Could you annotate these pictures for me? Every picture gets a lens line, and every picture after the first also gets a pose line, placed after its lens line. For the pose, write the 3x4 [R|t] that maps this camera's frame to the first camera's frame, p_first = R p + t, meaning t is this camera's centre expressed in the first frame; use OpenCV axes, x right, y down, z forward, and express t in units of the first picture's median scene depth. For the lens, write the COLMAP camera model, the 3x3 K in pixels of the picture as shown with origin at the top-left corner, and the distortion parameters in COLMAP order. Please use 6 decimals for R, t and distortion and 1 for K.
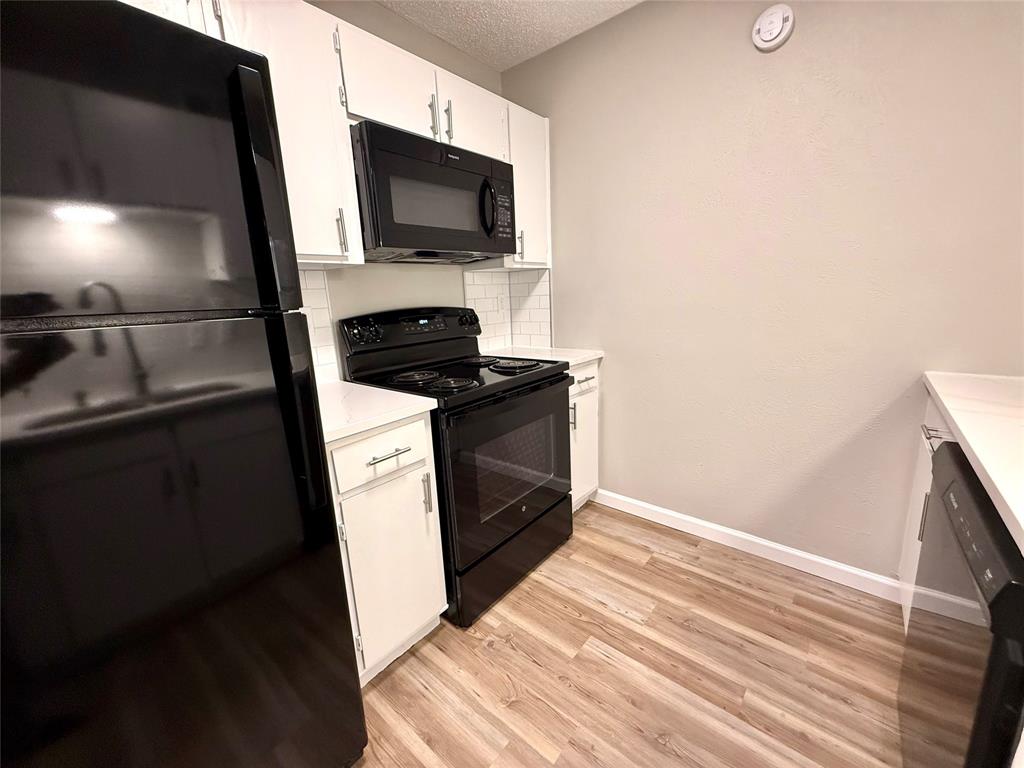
lens RADIAL K [[409.1, 0, 511.9], [0, 409.1, 382.5], [0, 0, 1]] dist [0.000644, 0.000167]
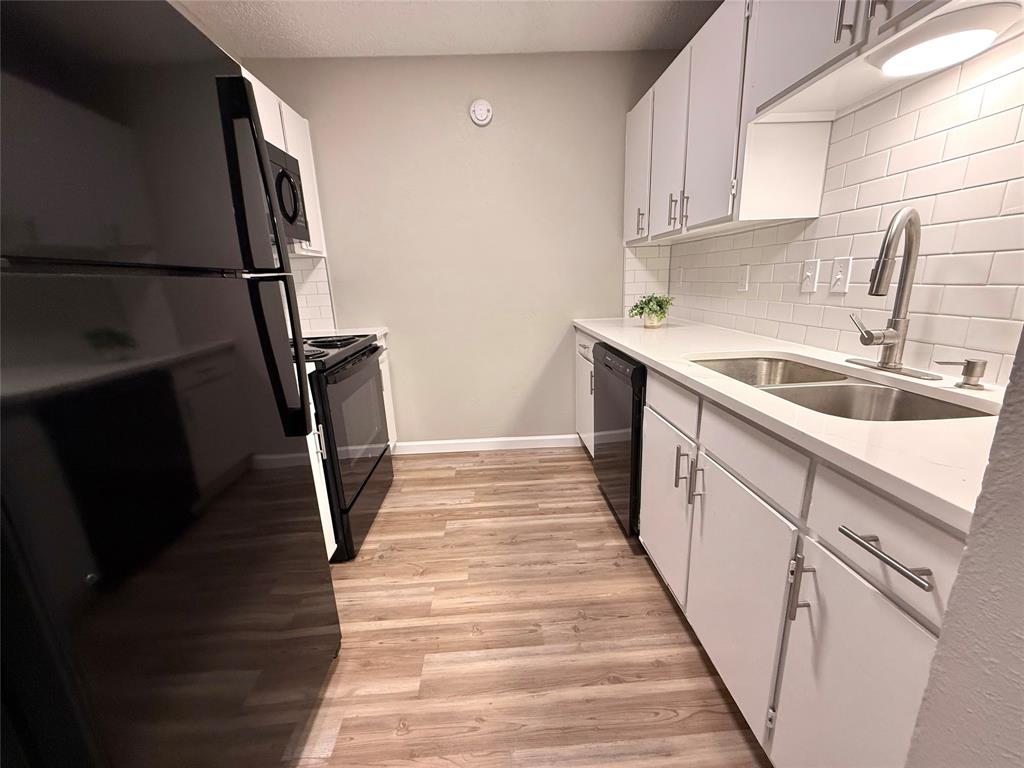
lens RADIAL K [[409.1, 0, 511.9], [0, 409.1, 382.5], [0, 0, 1]] dist [0.000644, 0.000167]
pose [[0.732253, -0.151623, 0.663940, -0.489966], [0.149728, 0.986890, 0.060241, 0.097670], [-0.664370, 0.055298, 0.745356, -0.211899]]
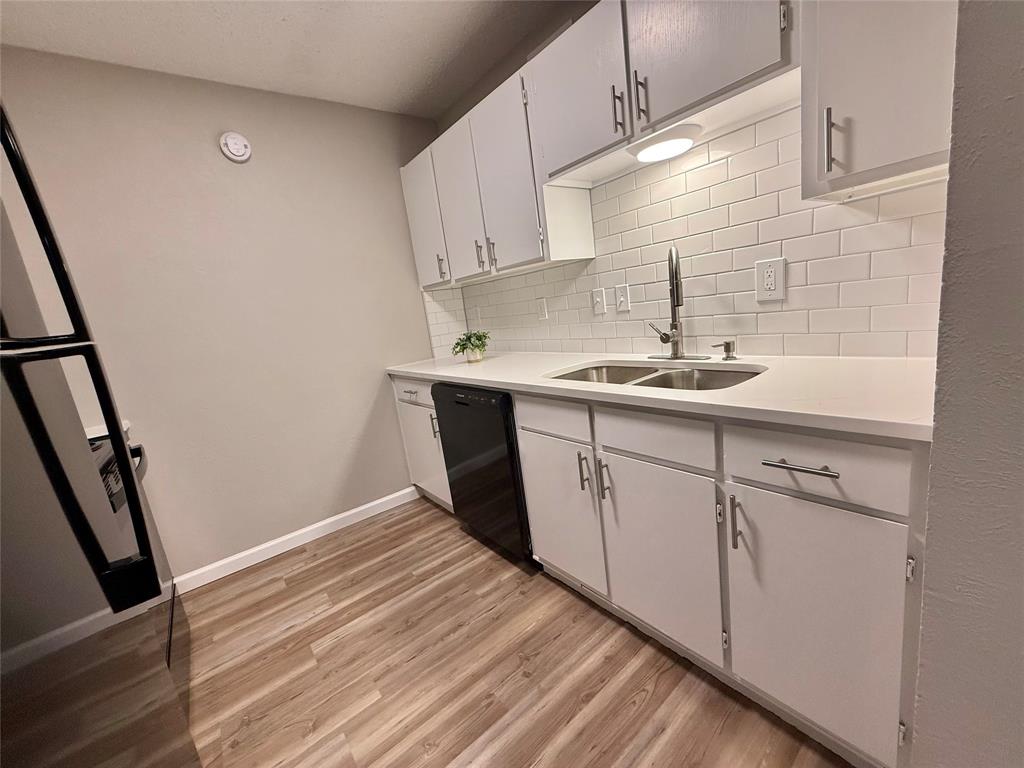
lens RADIAL K [[409.1, 0, 511.9], [0, 409.1, 382.5], [0, 0, 1]] dist [0.000644, 0.000167]
pose [[0.206197, -0.165610, 0.964394, -0.604858], [0.324798, 0.941279, 0.092195, 0.043757], [-0.923032, 0.294223, 0.247879, 0.042773]]
